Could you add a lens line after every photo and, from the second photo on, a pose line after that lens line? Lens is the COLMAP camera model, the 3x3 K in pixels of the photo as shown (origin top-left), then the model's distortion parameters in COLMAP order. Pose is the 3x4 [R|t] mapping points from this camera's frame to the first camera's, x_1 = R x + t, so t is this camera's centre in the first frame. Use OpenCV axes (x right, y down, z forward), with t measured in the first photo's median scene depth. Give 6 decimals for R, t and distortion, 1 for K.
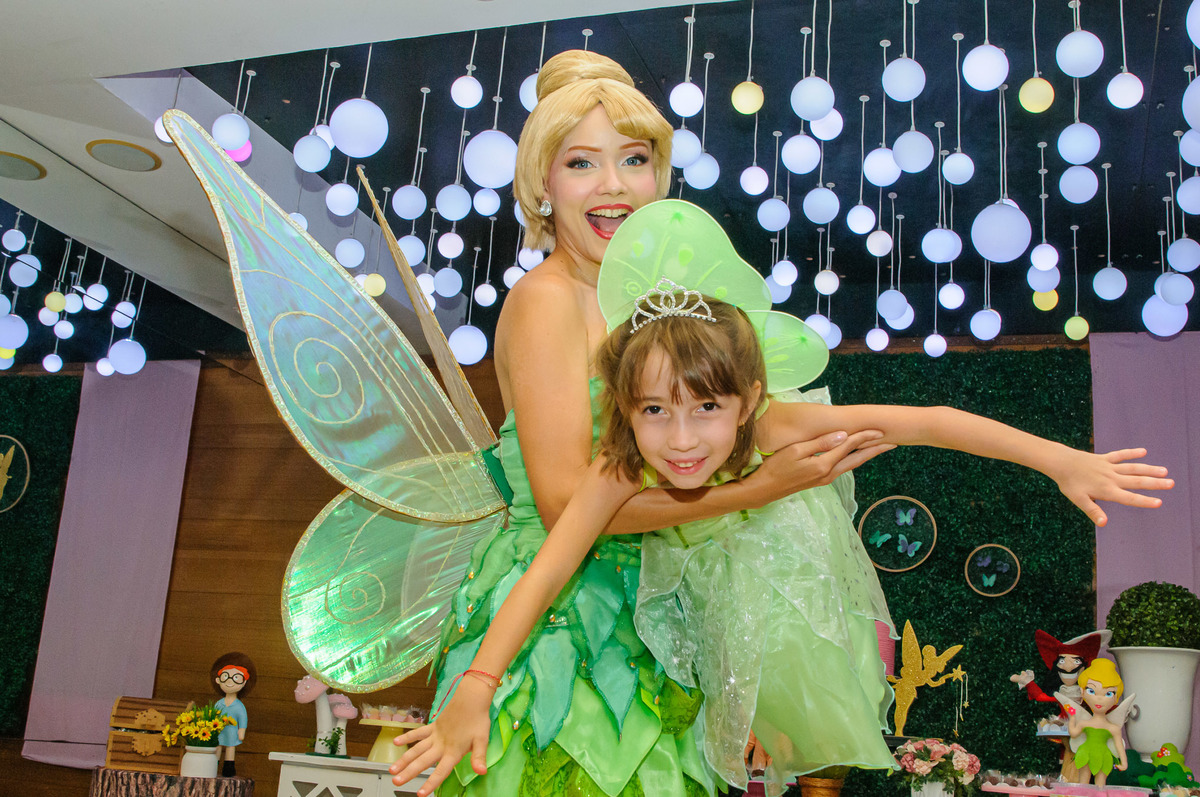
lens RADIAL K [[1309.9, 0, 601.6], [0, 1309.9, 400.6], [0, 0, 1]] dist [-0.067153, 0.000000]
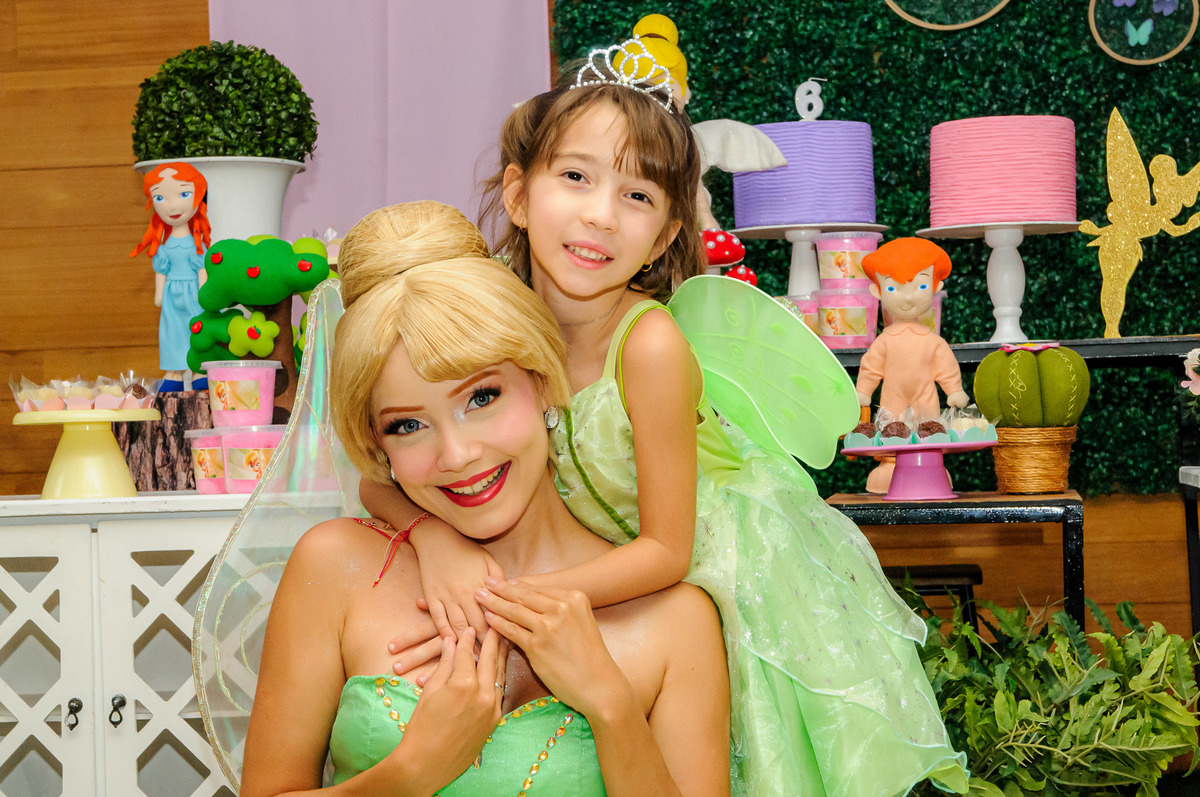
lens RADIAL K [[2632.0, 0, 598.5], [0, 2632.0, 397.6], [0, 0, 1]] dist [0.004767, 0.000000]
pose [[0.970583, -0.100942, 0.218585, -0.141144], [0.044905, 0.967834, 0.247551, 0.012973], [-0.236542, -0.230453, 0.943896, 0.054047]]
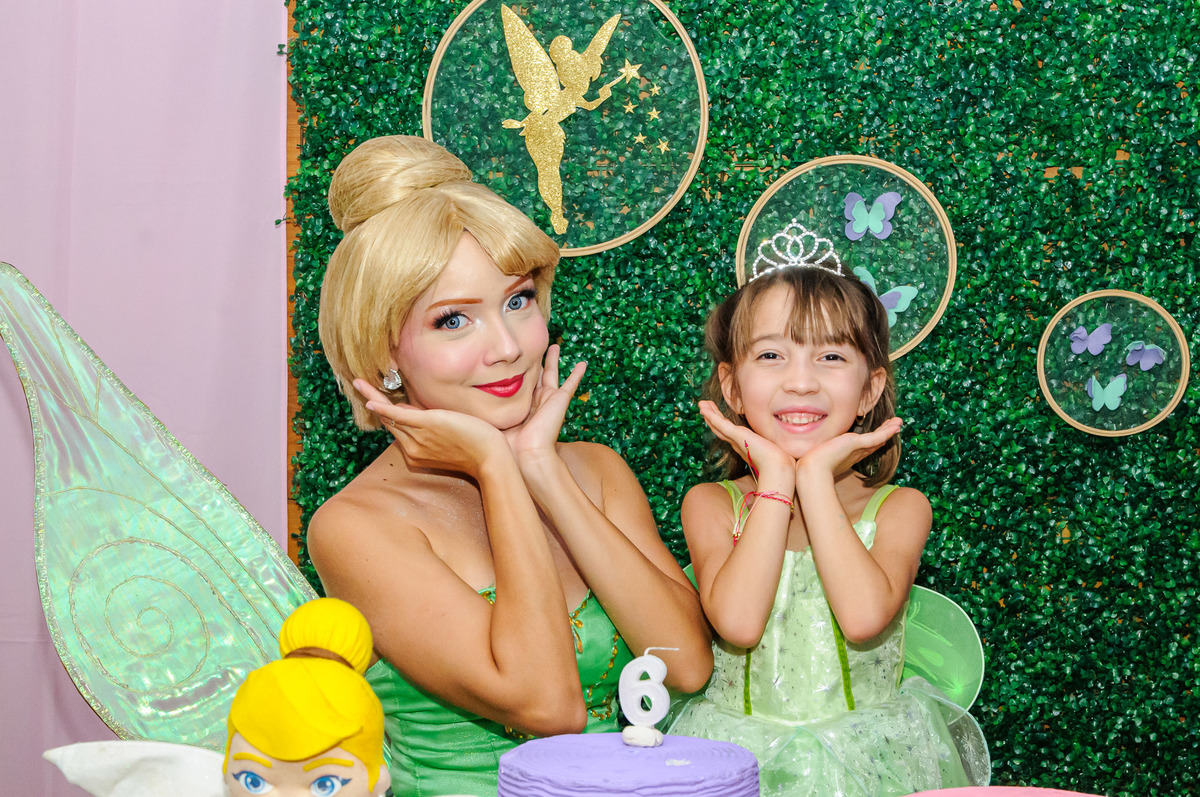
lens RADIAL K [[2046.4, 0, 601.4], [0, 2046.4, 400.0], [0, 0, 1]] dist [-0.026127, 0.000000]
pose [[0.957835, -0.072692, 0.277971, 0.006379], [-0.002603, 0.965231, 0.261385, -0.007343], [-0.287307, -0.251088, 0.924343, 0.512131]]
